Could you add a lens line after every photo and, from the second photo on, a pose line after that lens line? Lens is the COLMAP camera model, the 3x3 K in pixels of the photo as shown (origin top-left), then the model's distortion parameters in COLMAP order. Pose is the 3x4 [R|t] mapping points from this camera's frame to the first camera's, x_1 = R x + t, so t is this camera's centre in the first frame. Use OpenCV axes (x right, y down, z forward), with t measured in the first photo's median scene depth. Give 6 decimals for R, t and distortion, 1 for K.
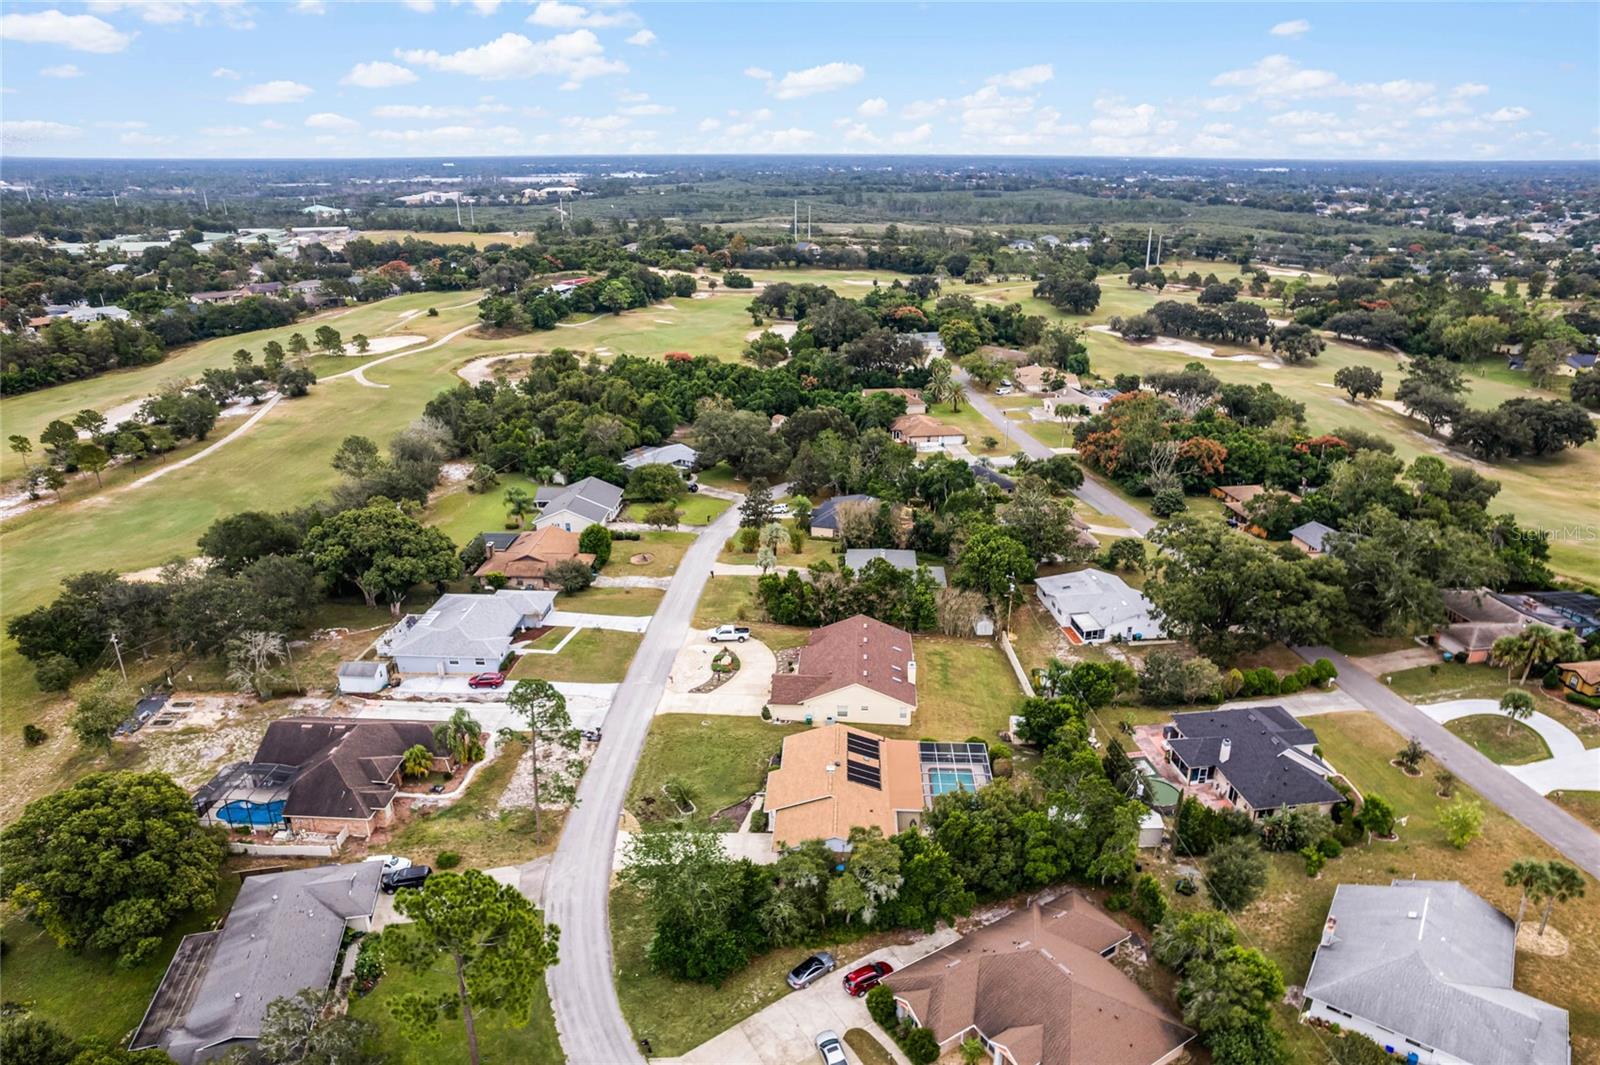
lens RADIAL K [[1019.7, 0, 812.5], [0, 1019.7, 538.2], [0, 0, 1]] dist [-0.057931, 0.052894]
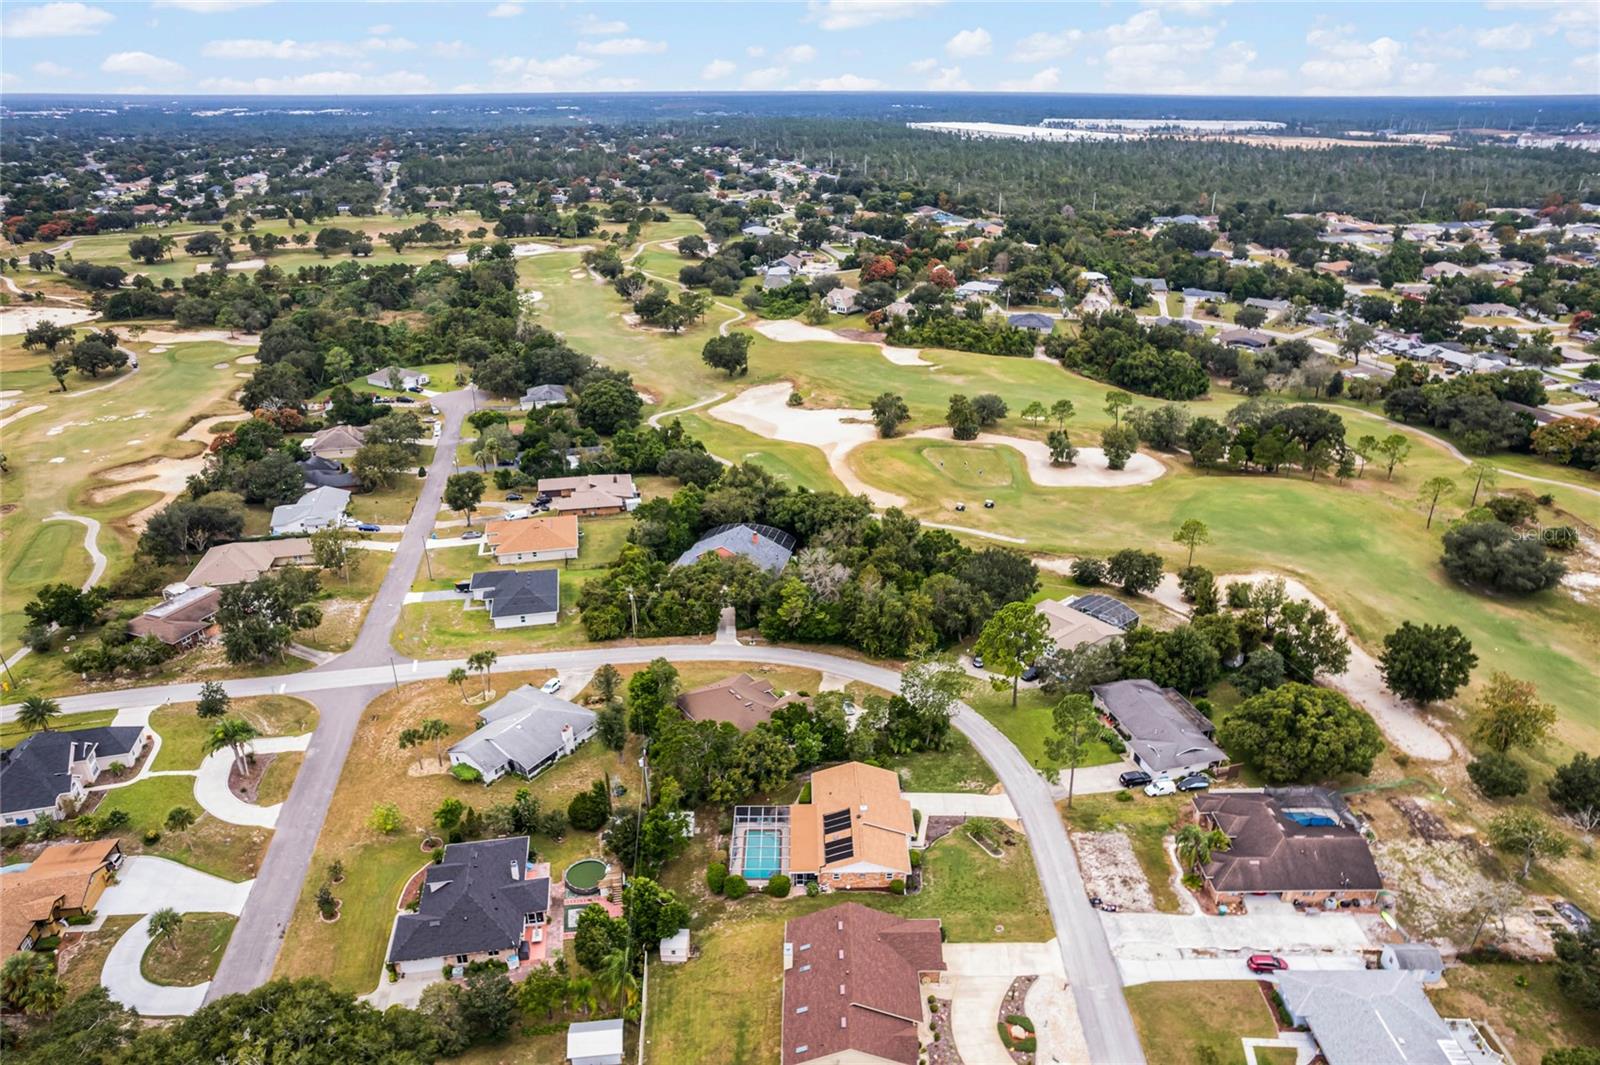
lens RADIAL K [[1019.7, 0, 812.5], [0, 1019.7, 538.2], [0, 0, 1]] dist [-0.057931, 0.052894]
pose [[-0.999019, 0.014953, -0.041687, 0.107938], [-0.018607, 0.712460, 0.701466, -0.746957], [0.040190, 0.701553, -0.711483, 1.375246]]
